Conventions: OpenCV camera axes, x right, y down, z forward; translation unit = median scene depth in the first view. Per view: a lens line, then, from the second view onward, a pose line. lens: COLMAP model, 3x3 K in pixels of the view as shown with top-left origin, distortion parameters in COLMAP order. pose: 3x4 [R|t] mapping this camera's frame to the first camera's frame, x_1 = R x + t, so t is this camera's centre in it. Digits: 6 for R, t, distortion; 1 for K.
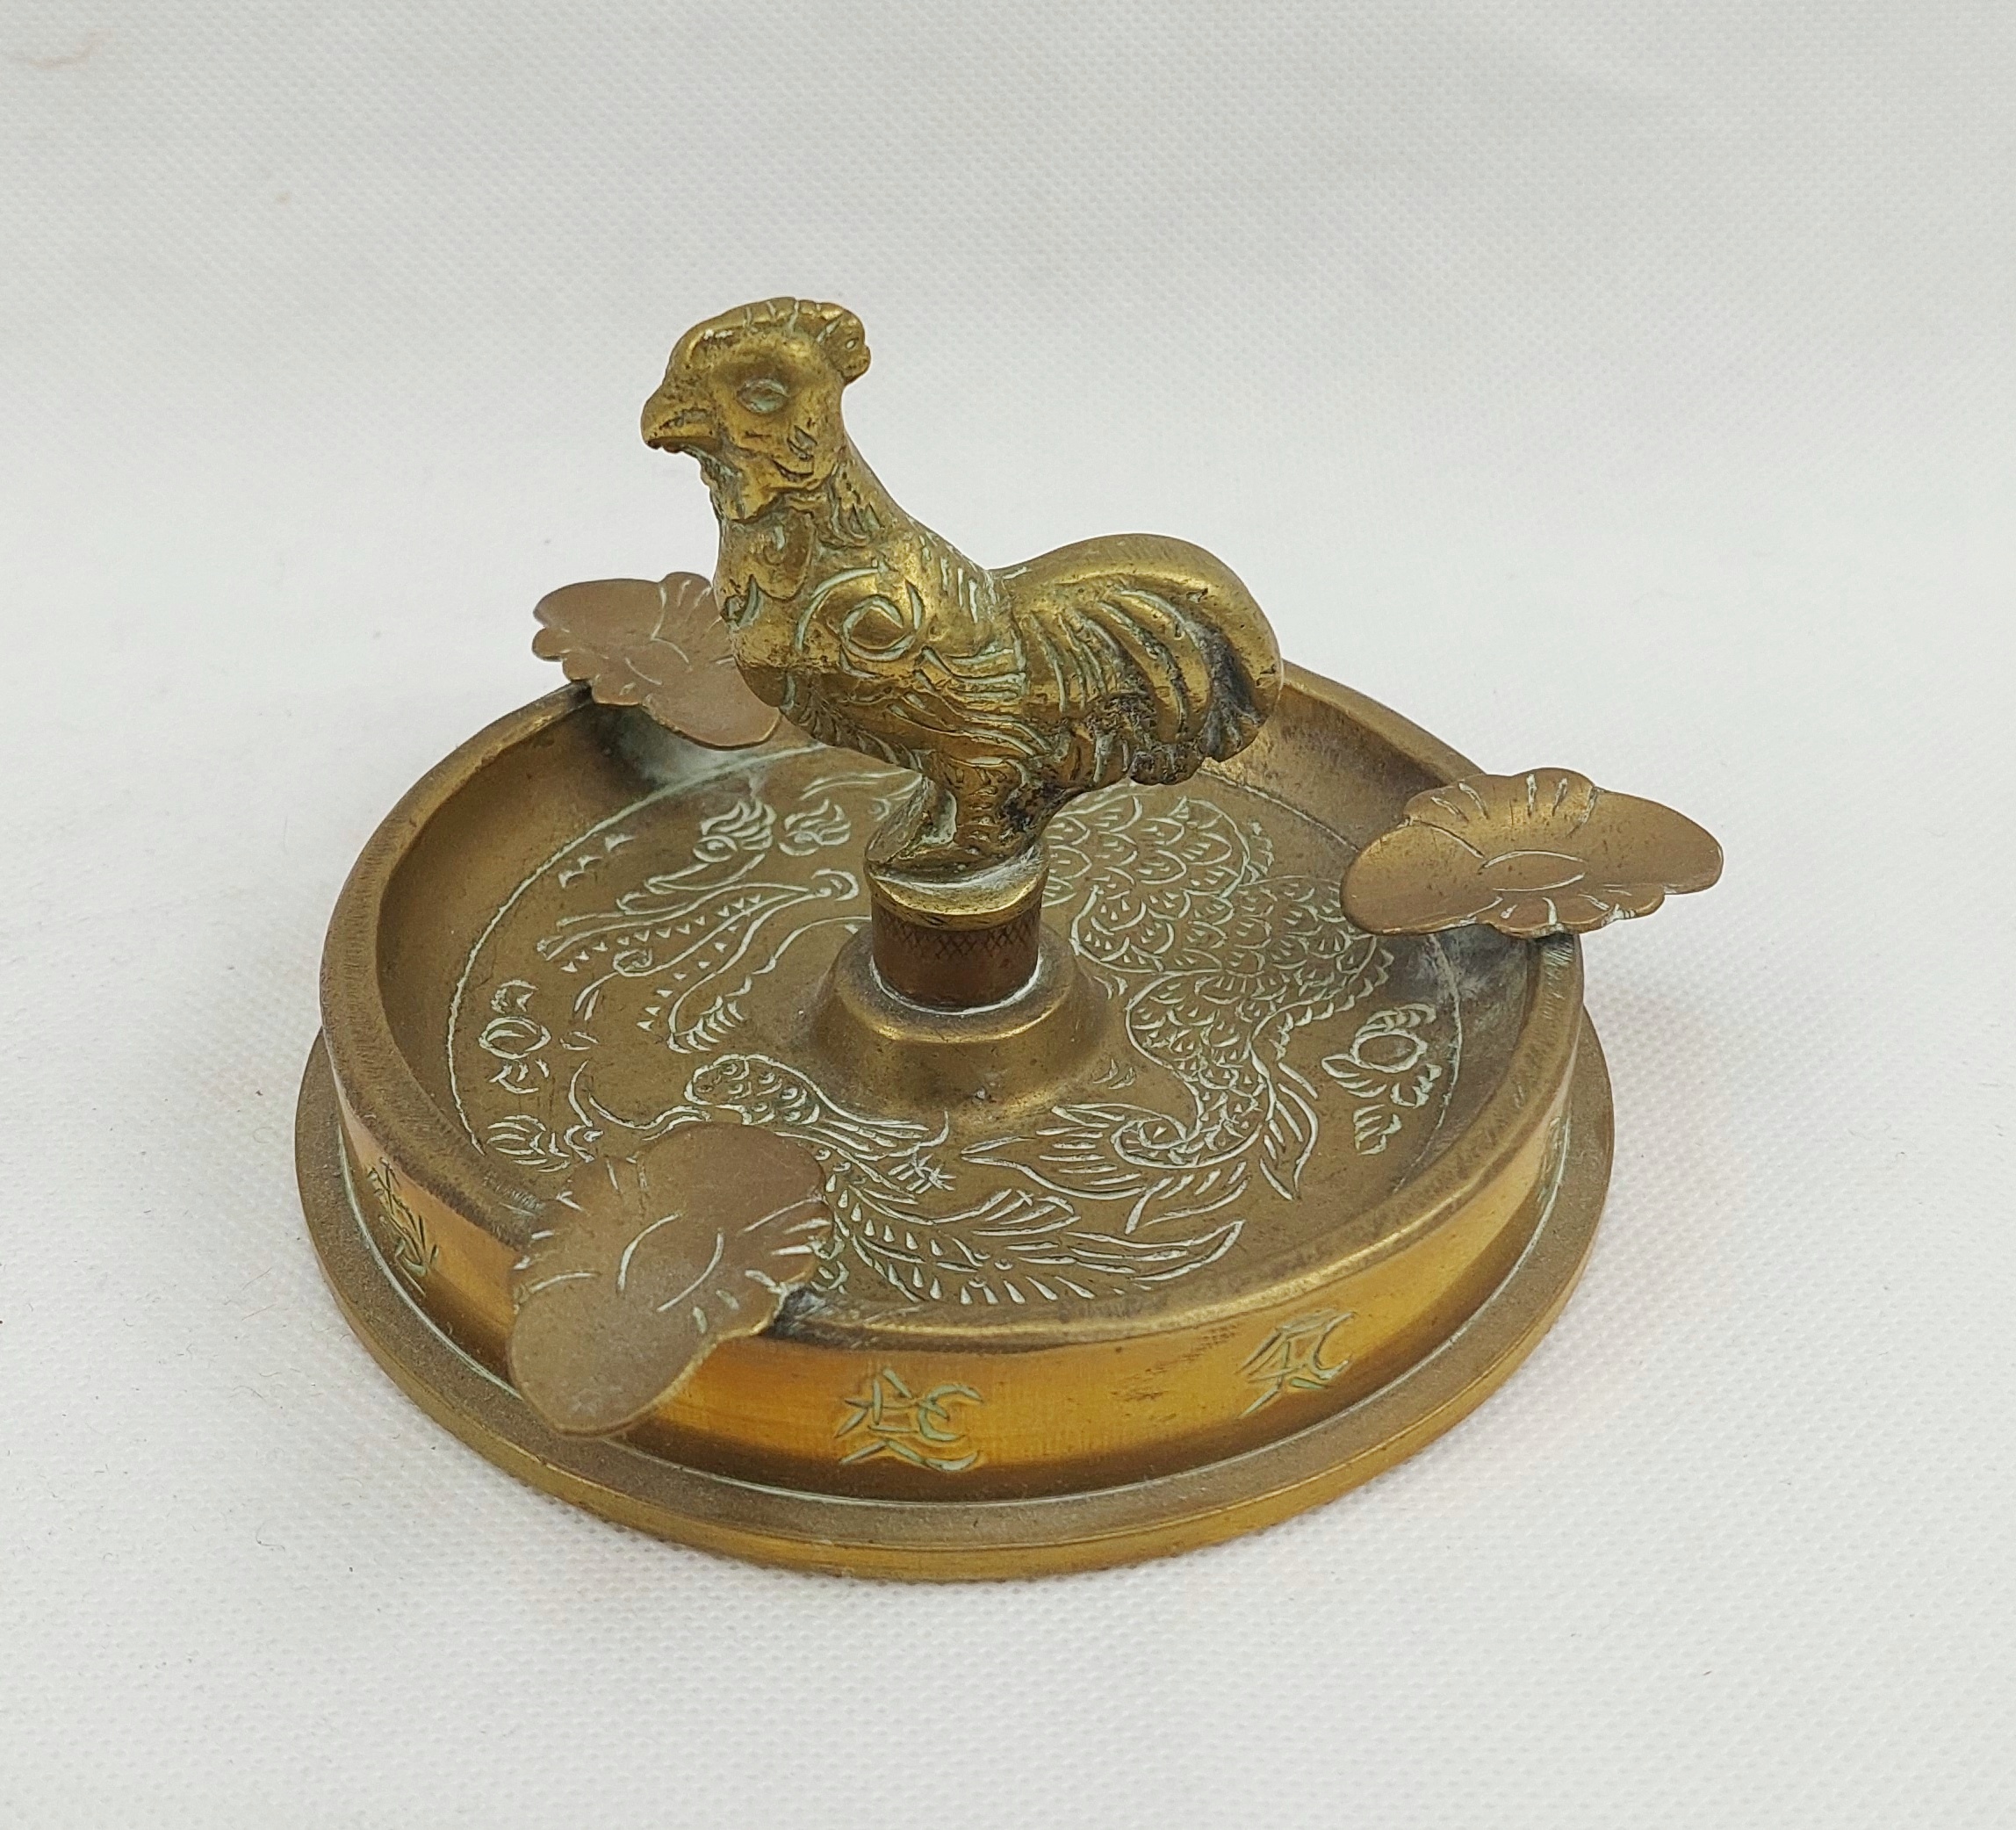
lens RADIAL K [[3225.1, 0, 1000.2], [0, 3225.1, 899.1], [0, 0, 1]] dist [0.275643, 0.000000]
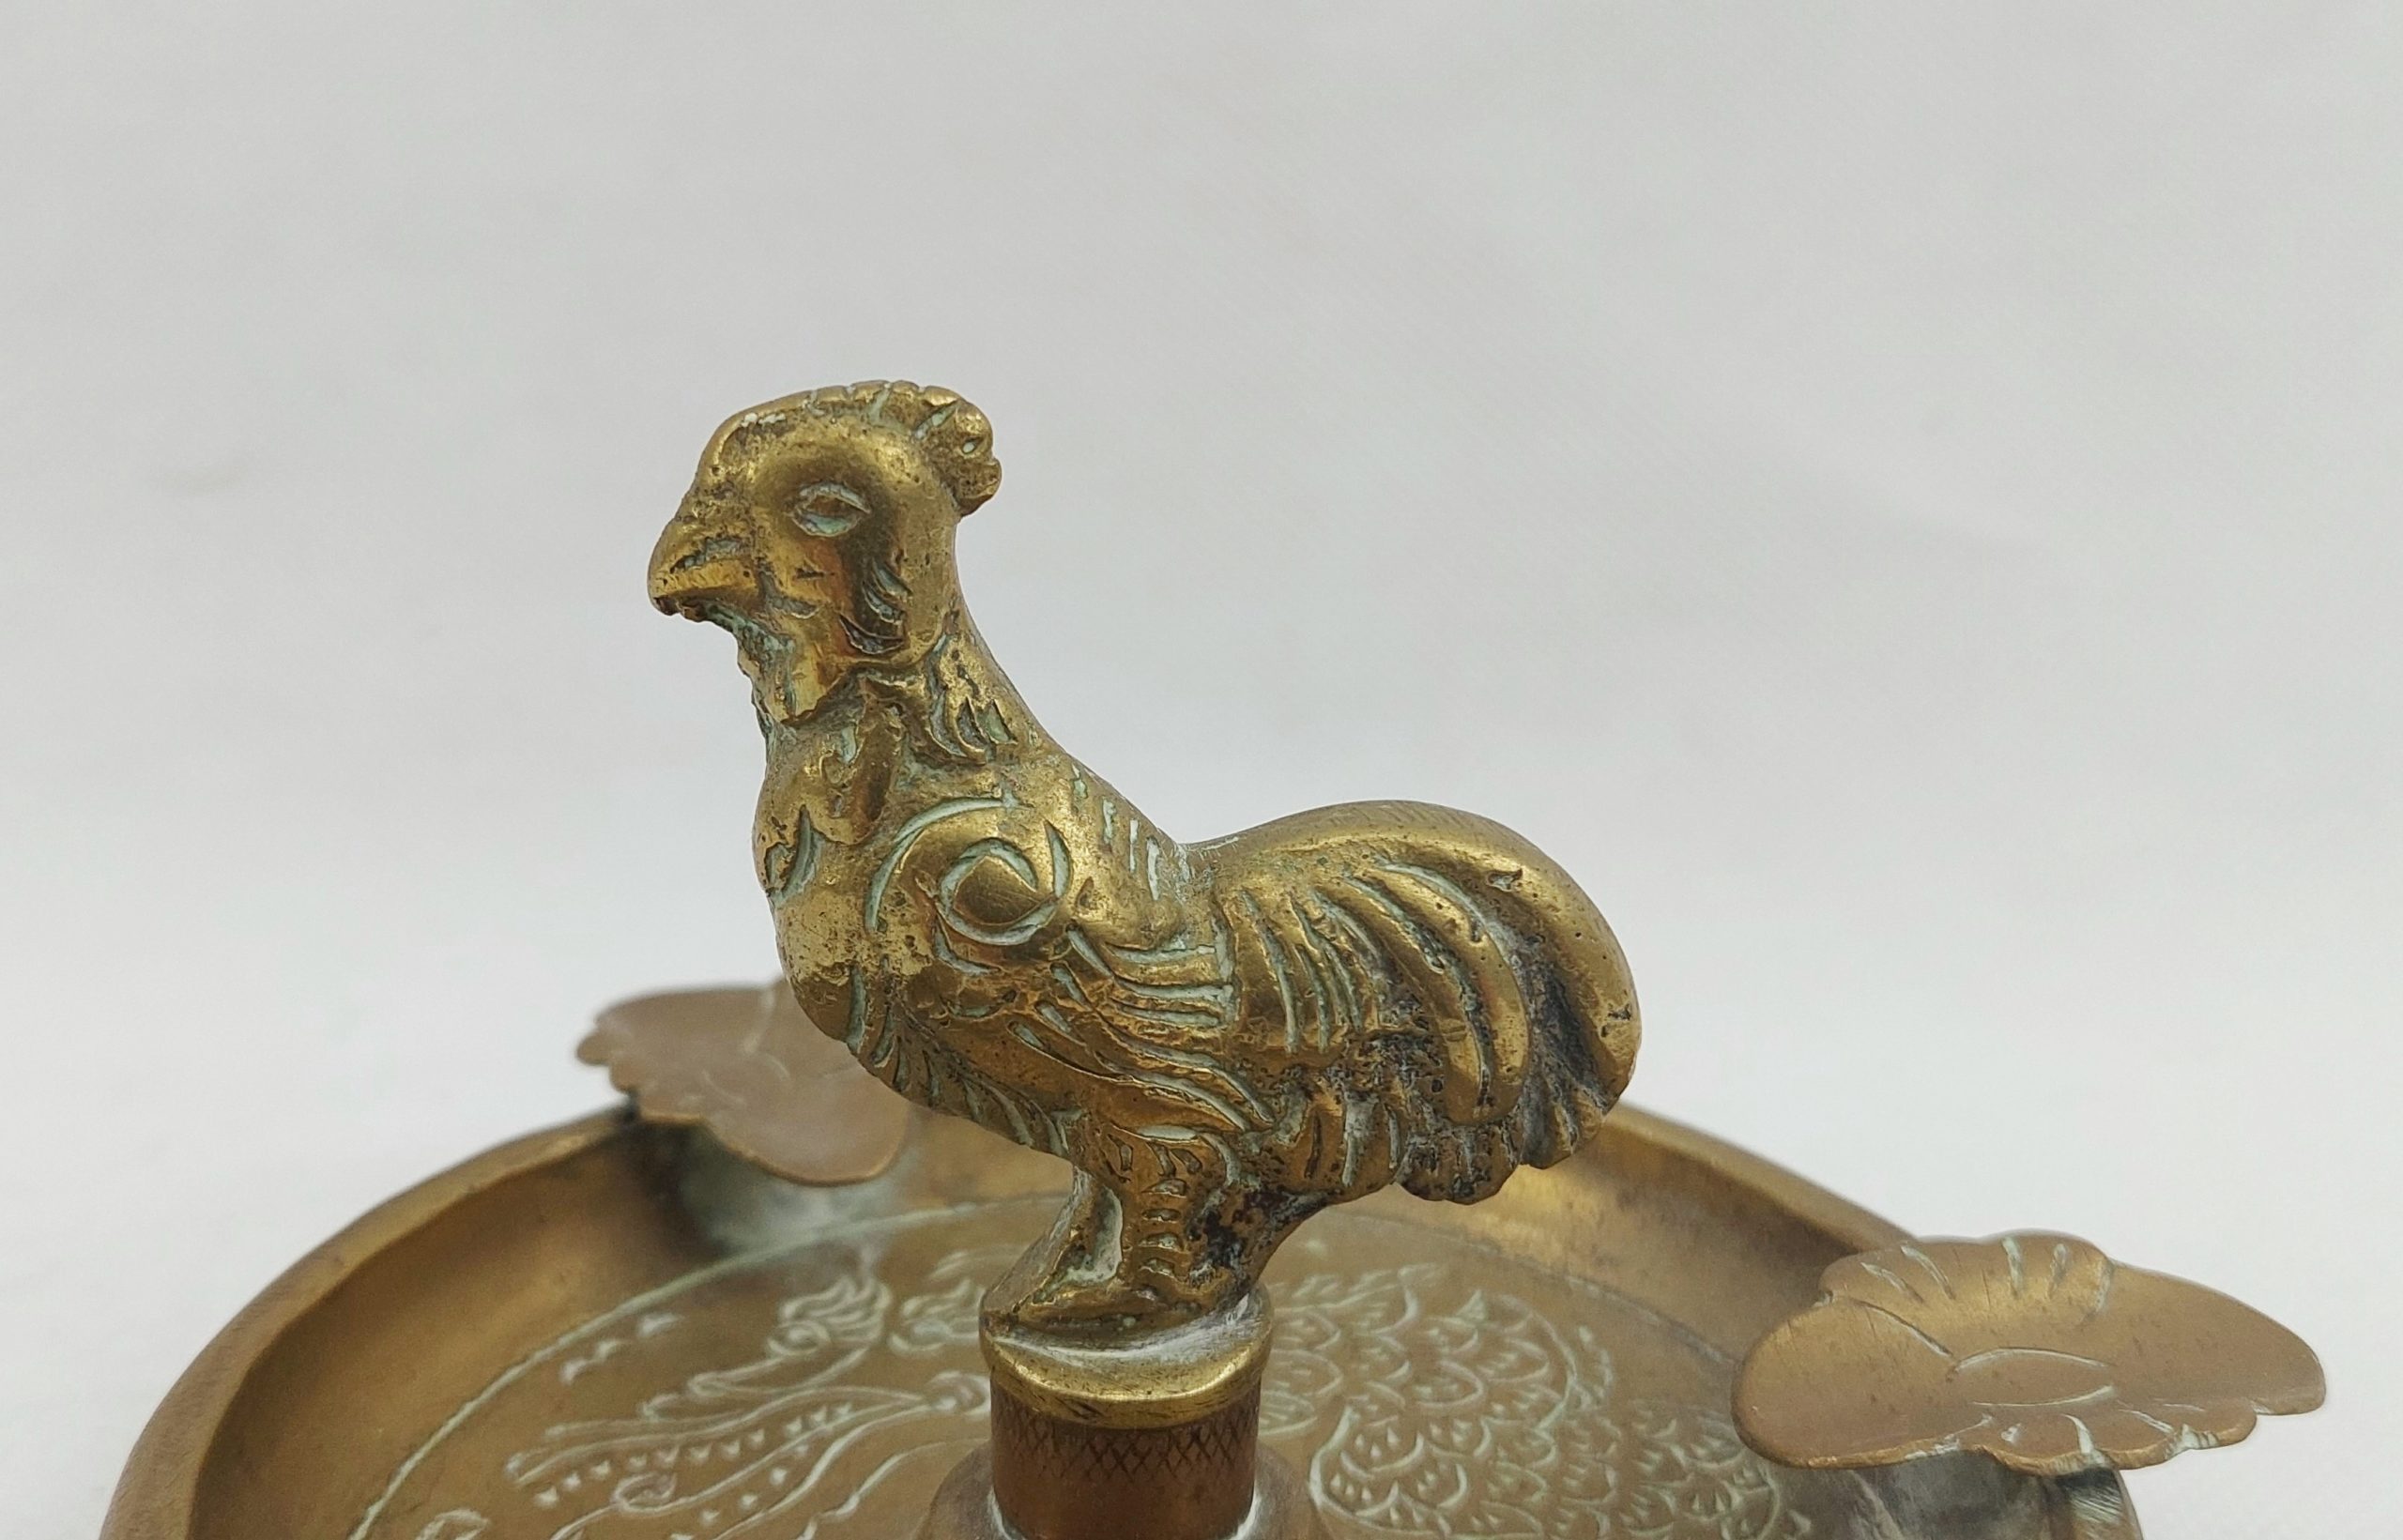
lens RADIAL K [[2724.1, 0, 1125.8], [0, 2724.1, 638.4], [0, 0, 1]] dist [-0.005391, 0.000000]
pose [[0.997901, 0.014818, -0.063046, 0.018129], [-0.035795, 0.937471, -0.346219, 0.047422], [0.053973, 0.347749, 0.936033, 0.449083]]
